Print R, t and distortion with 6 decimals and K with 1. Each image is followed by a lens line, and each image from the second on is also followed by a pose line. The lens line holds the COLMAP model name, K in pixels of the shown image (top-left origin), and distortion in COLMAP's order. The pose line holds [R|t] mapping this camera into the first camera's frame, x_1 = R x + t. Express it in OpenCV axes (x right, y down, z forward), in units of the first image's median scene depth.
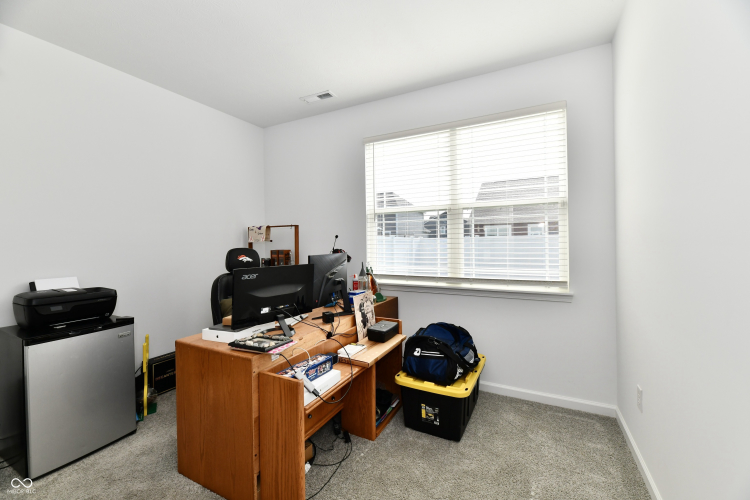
lens RADIAL K [[308.1, 0, 380.5], [0, 308.1, 242.4], [0, 0, 1]] dist [-0.002945, -0.000323]
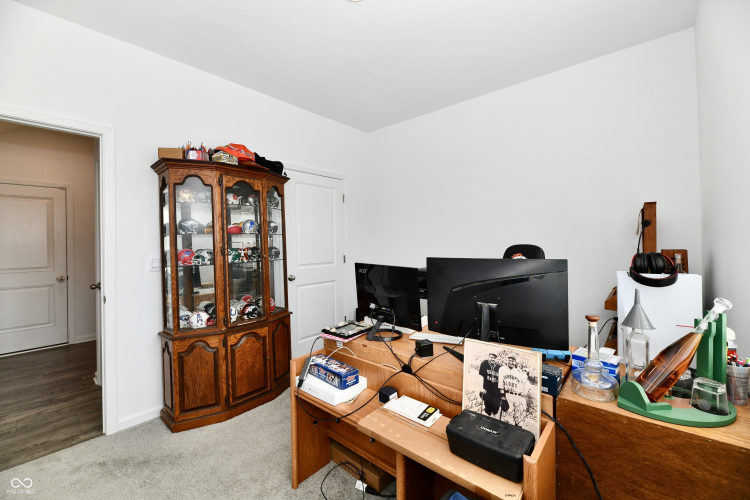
lens RADIAL K [[308.1, 0, 380.5], [0, 308.1, 242.4], [0, 0, 1]] dist [-0.002945, -0.000323]
pose [[-0.238731, 0.016031, -0.970953, 0.465212], [0.013547, 0.999821, 0.013177, -0.004263], [0.970991, -0.010008, -0.238906, 0.957345]]
